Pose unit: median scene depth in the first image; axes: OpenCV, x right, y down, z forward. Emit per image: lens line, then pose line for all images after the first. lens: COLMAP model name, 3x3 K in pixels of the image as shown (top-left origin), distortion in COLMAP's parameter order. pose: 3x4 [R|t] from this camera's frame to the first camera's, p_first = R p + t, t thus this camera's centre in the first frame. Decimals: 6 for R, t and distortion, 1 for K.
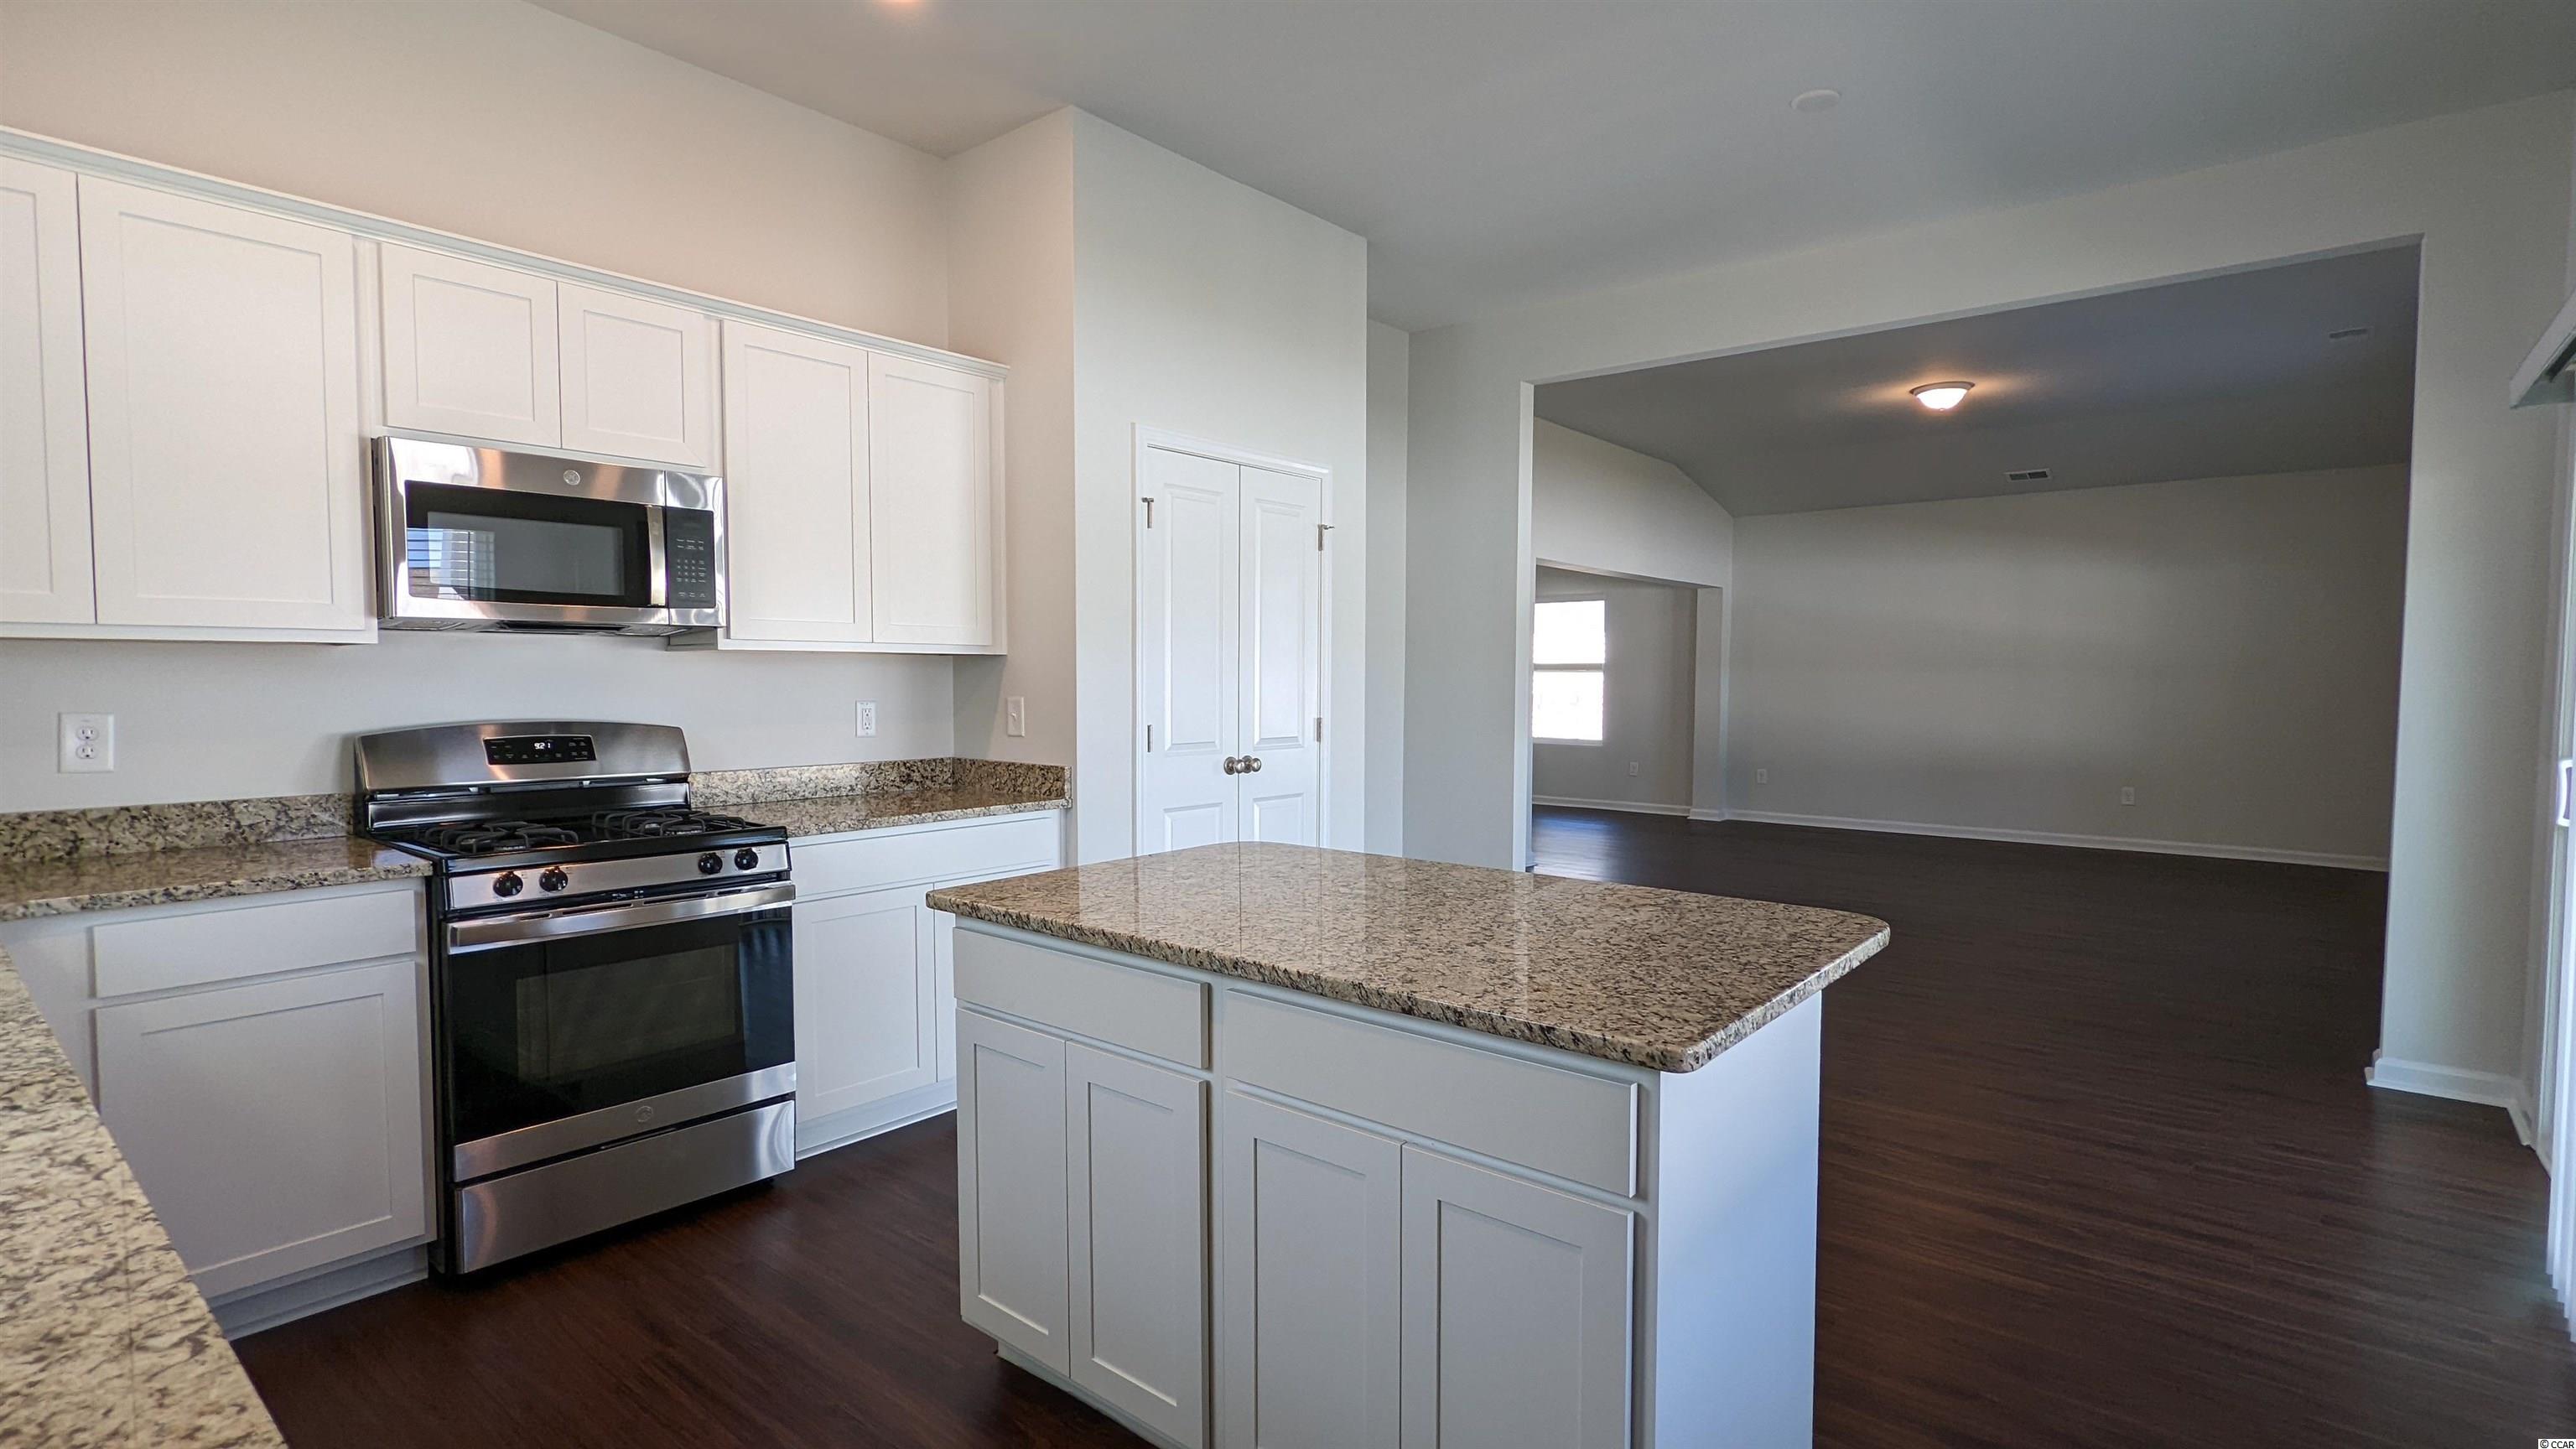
lens RADIAL K [[1223.2, 0, 1285.0], [0, 1223.2, 740.4], [0, 0, 1]] dist [-0.000217, -0.000085]
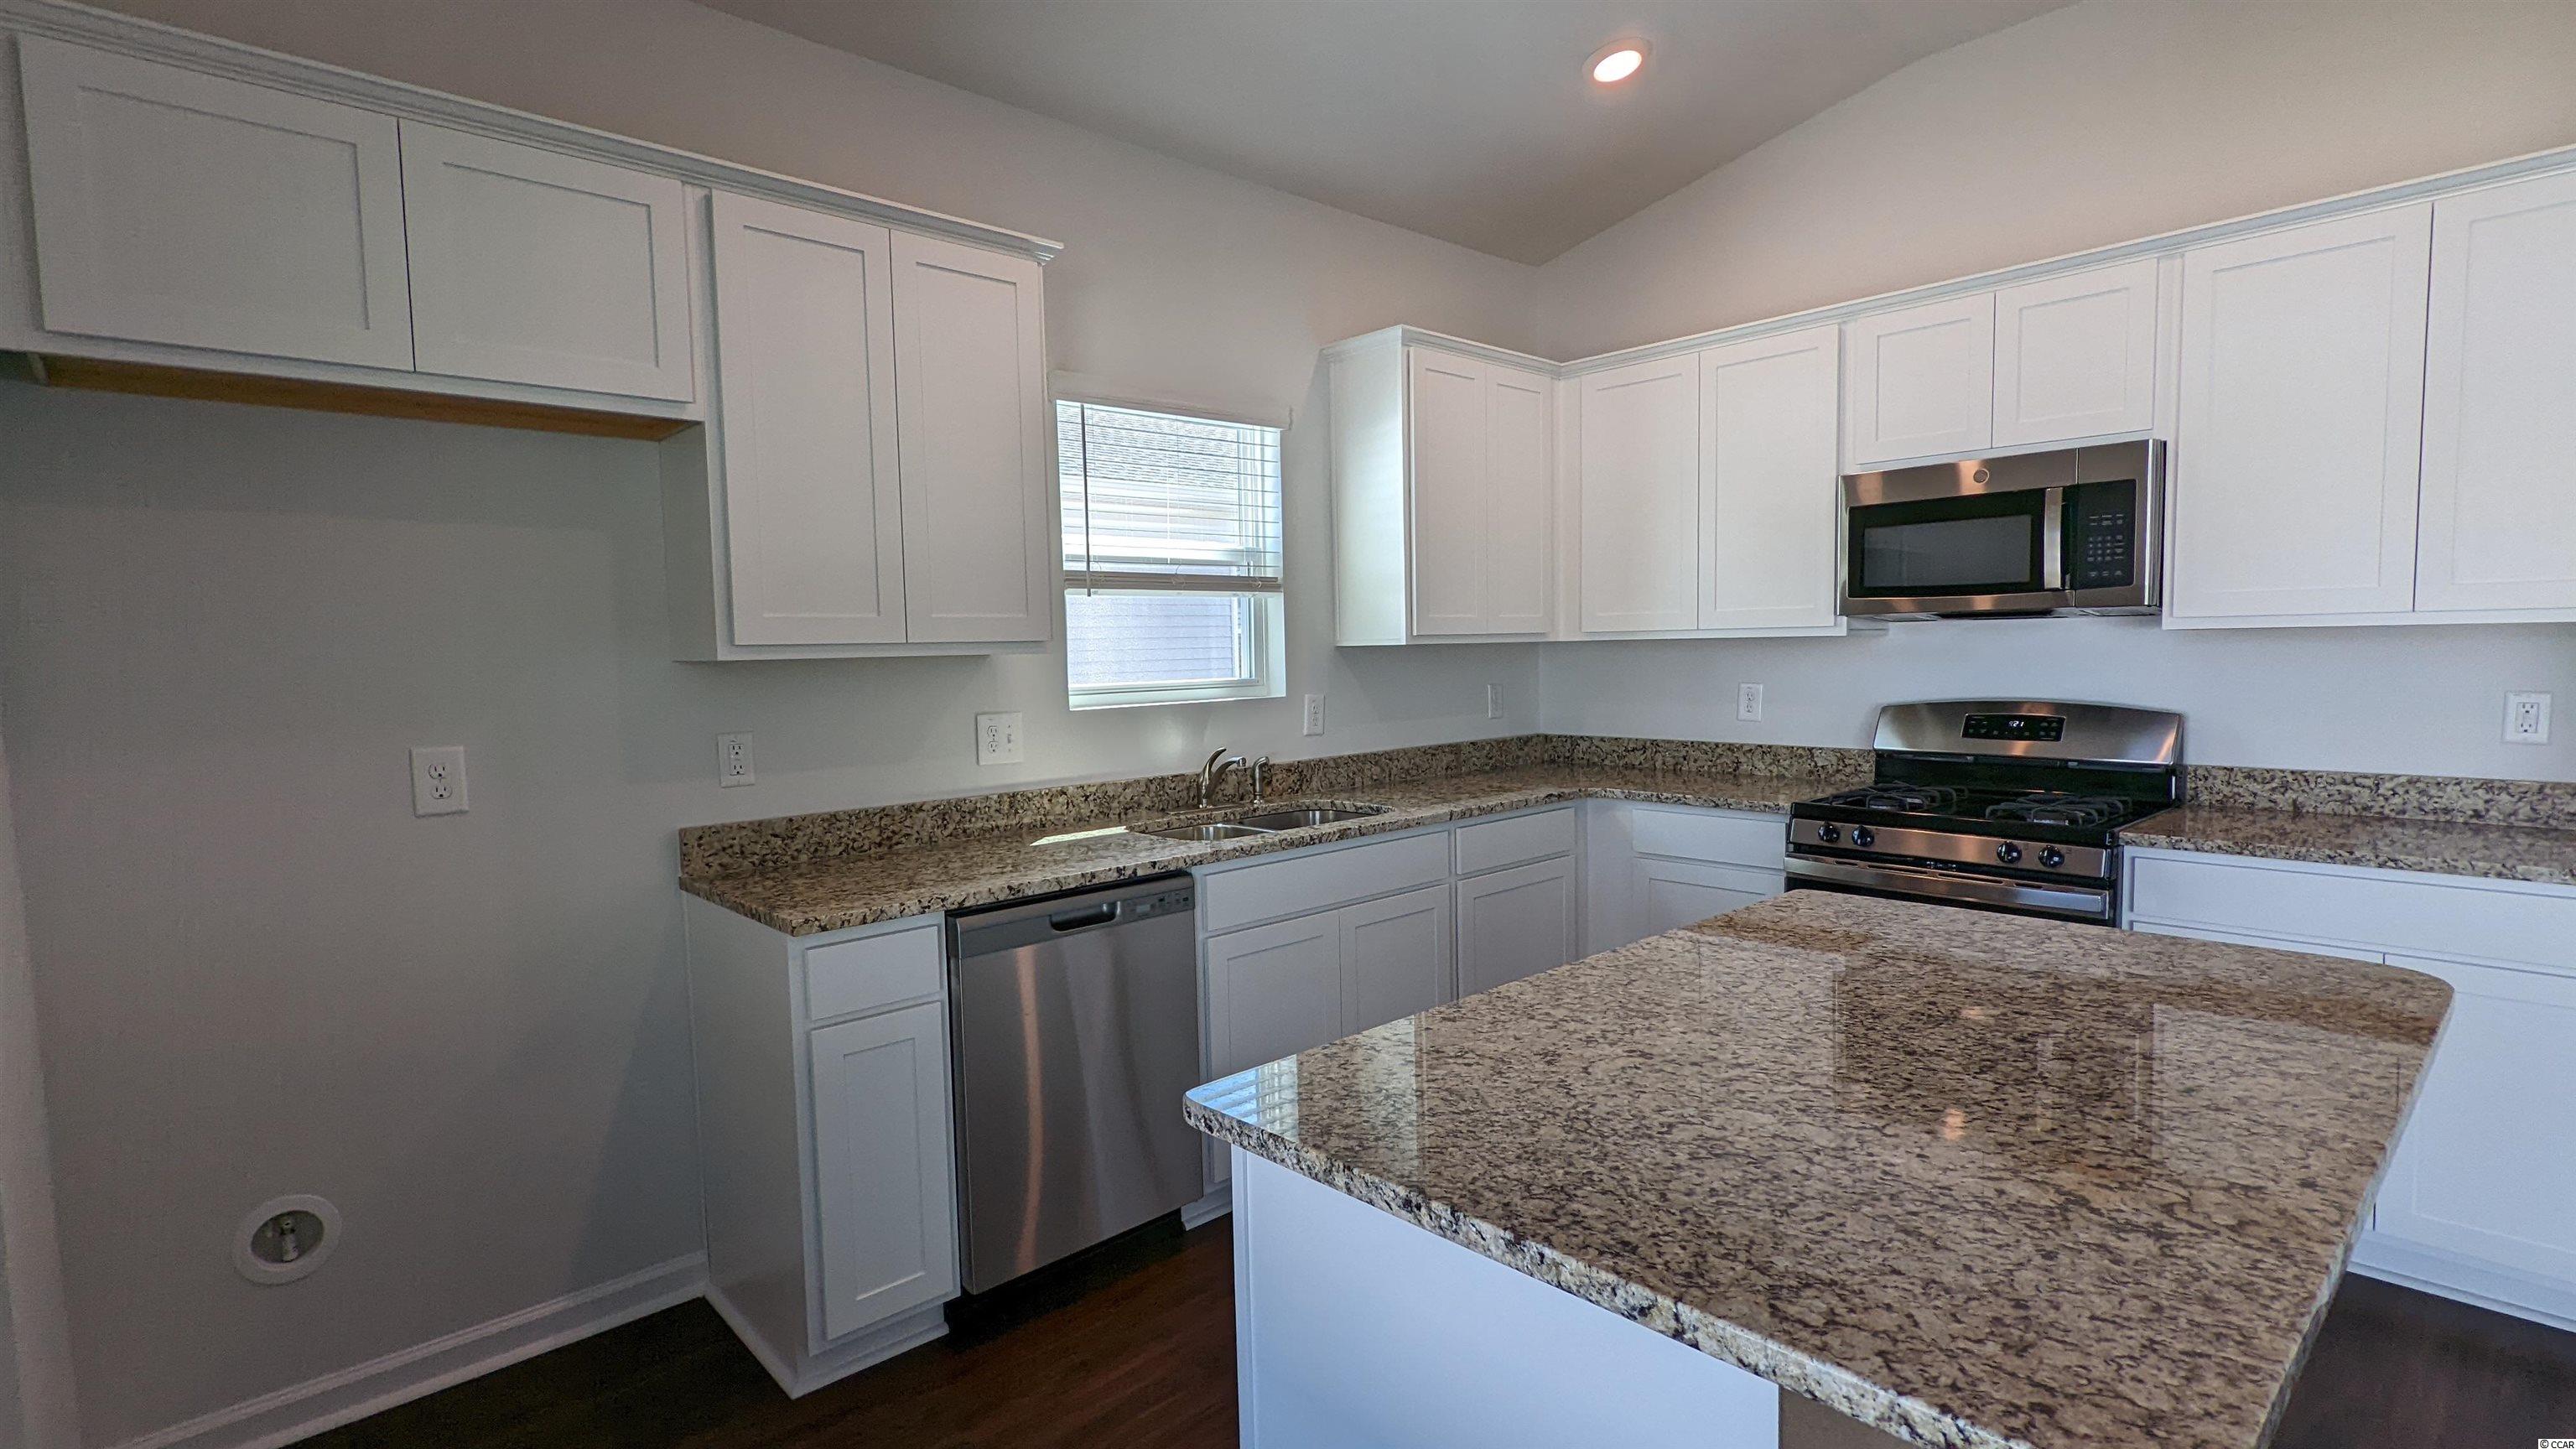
lens RADIAL K [[1223.2, 0, 1288.9], [0, 1223.2, 721.9], [0, 0, 1]] dist [-0.000217, -0.000085]
pose [[-0.122091, 0.062401, -0.990555, 0.582114], [-0.034419, 0.997155, 0.067059, -0.051555], [0.991922, 0.042282, -0.119596, 0.546444]]
